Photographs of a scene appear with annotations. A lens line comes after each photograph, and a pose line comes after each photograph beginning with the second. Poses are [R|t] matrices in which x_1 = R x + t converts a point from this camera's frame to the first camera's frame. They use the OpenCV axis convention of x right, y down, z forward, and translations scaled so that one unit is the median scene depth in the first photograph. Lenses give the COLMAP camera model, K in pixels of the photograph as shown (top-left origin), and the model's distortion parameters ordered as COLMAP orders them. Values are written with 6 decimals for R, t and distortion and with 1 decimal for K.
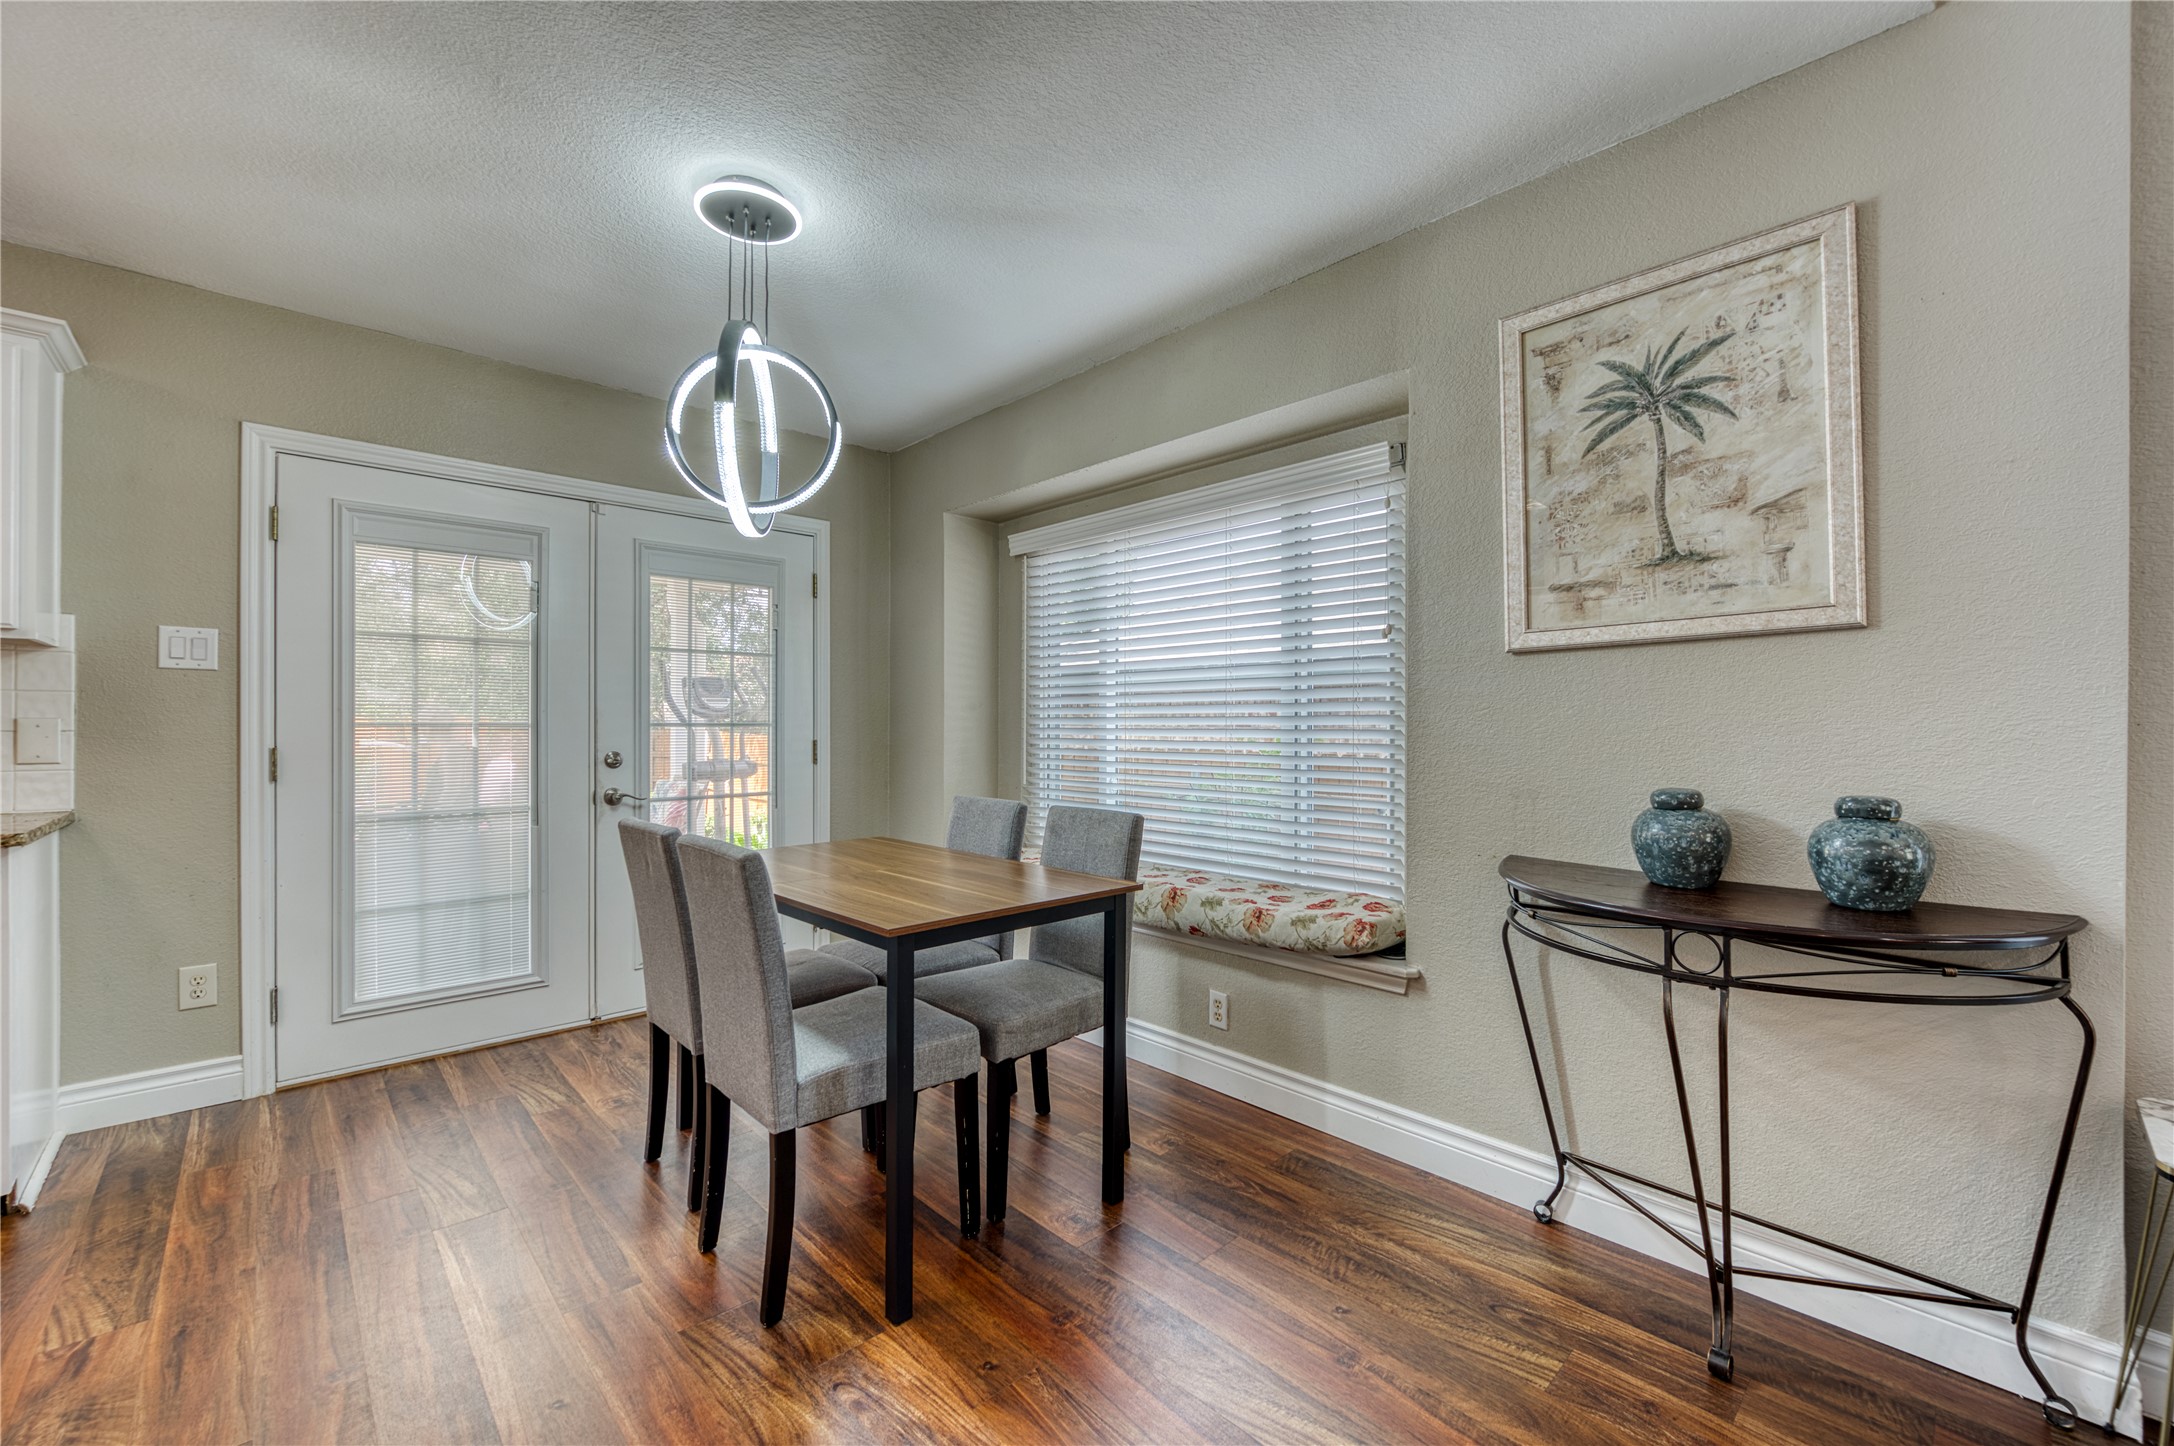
lens RADIAL K [[881.4, 0, 1086.6], [0, 881.4, 730.5], [0, 0, 1]] dist [-0.000352, -0.003102]
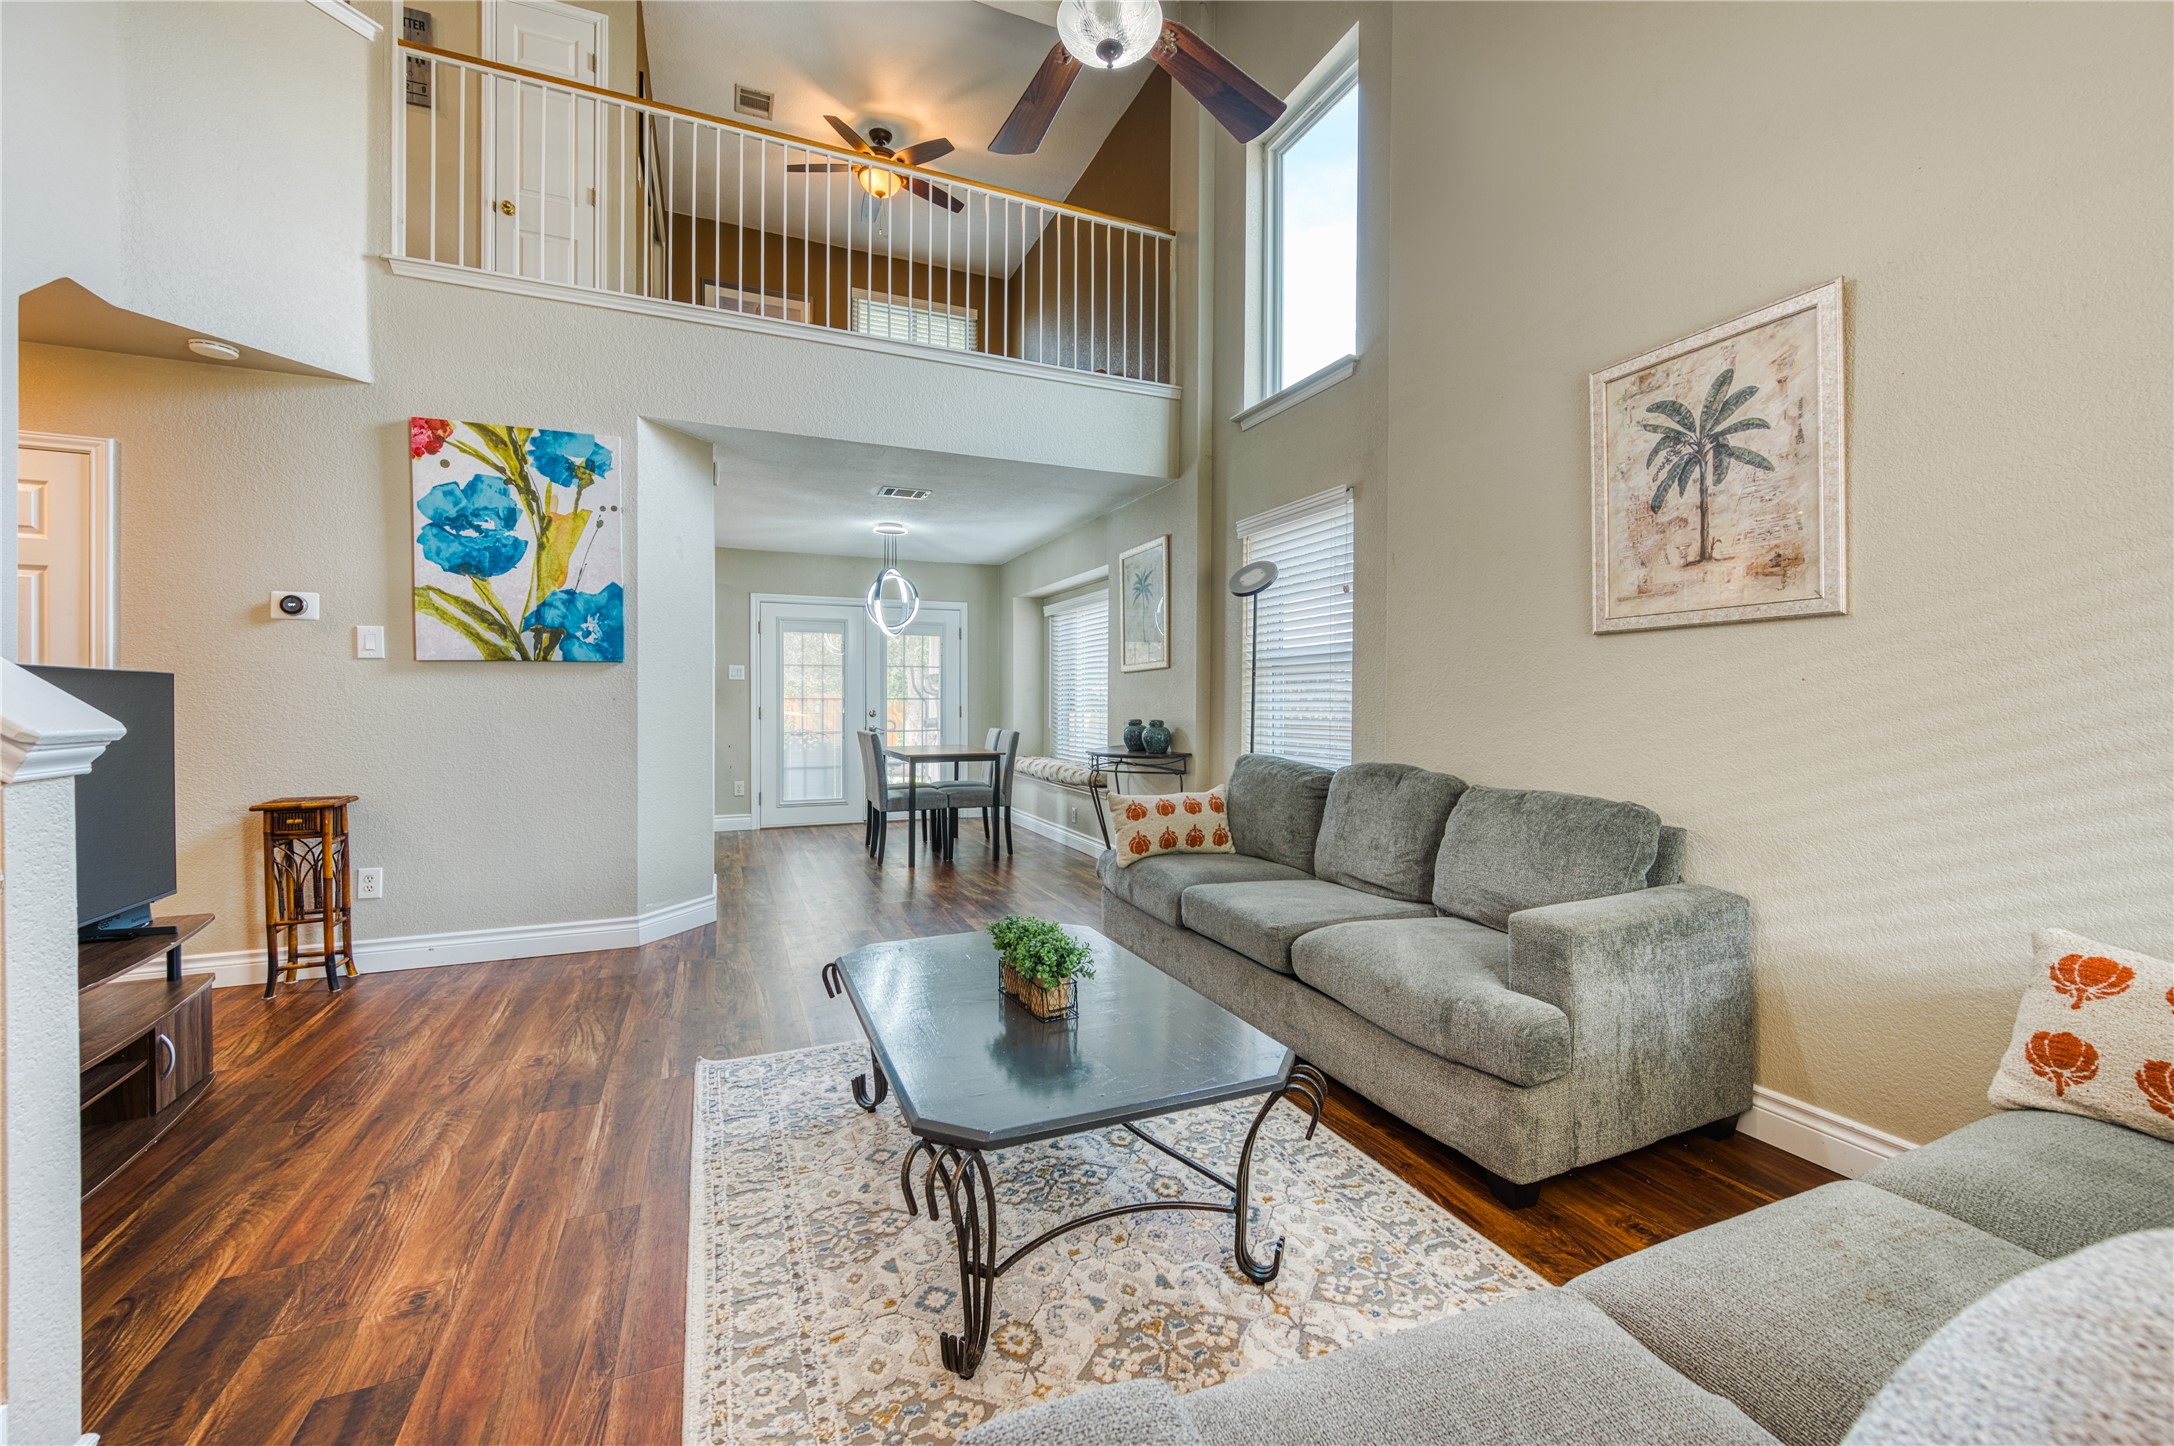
lens RADIAL K [[859.1, 0, 1087.0], [0, 859.1, 723.0], [0, 0, 1]] dist [-0.002354, -0.004534]
pose [[0.939546, 0.007502, -0.342340, 1.099266], [-0.001513, 0.999841, 0.017759, 0.021971], [0.342419, -0.016167, 0.939408, -1.347670]]
